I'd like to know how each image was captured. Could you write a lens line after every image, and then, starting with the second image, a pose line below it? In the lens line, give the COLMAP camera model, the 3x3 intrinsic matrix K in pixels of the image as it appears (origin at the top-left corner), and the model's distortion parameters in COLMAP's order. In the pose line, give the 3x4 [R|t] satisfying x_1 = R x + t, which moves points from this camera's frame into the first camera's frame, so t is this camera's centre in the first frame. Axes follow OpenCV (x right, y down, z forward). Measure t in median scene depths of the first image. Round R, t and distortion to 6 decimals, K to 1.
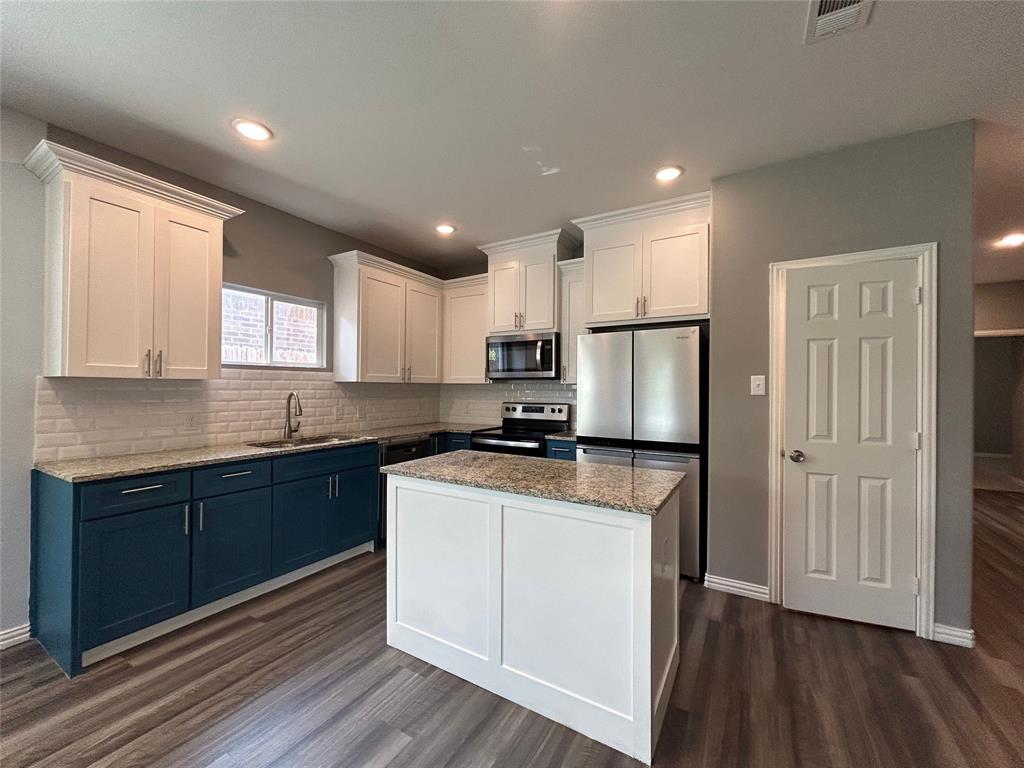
lens RADIAL K [[414.2, 0, 513.8], [0, 414.2, 386.3], [0, 0, 1]] dist [-0.000801, 0.001468]
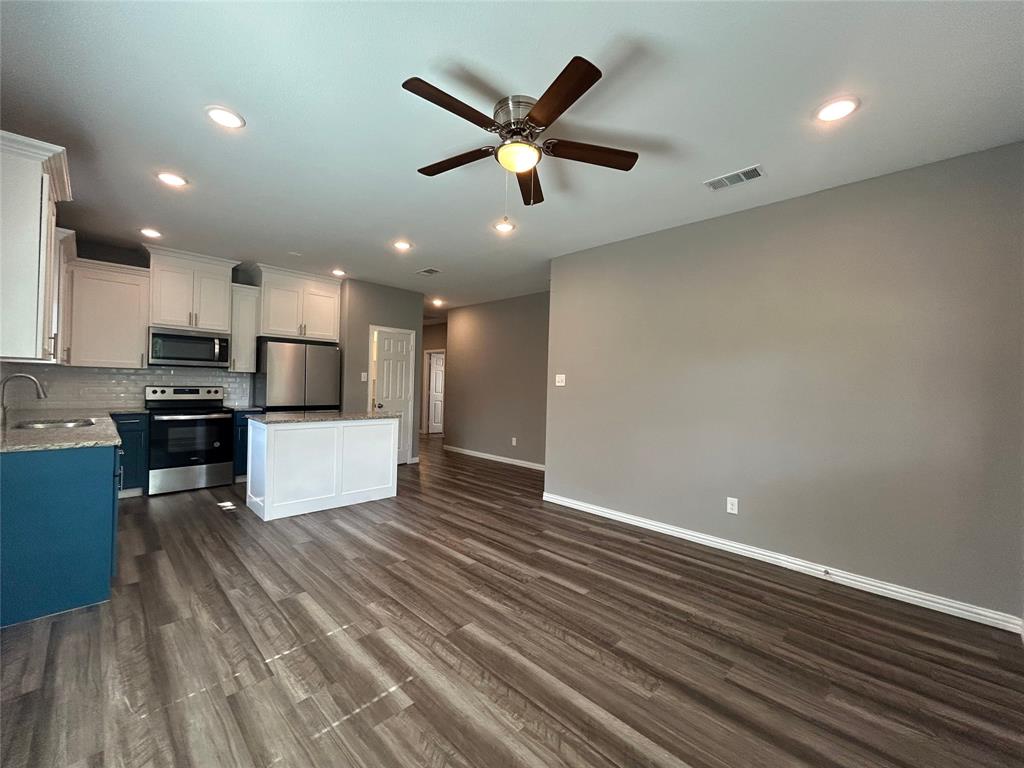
lens RADIAL K [[414.2, 0, 515.0], [0, 414.2, 384.1], [0, 0, 1]] dist [-0.000801, 0.001468]
pose [[0.235388, 0.003054, 0.971897, -1.301730], [-0.027948, 0.999603, 0.003628, 0.004976], [-0.971500, -0.028017, 0.235380, -0.313063]]
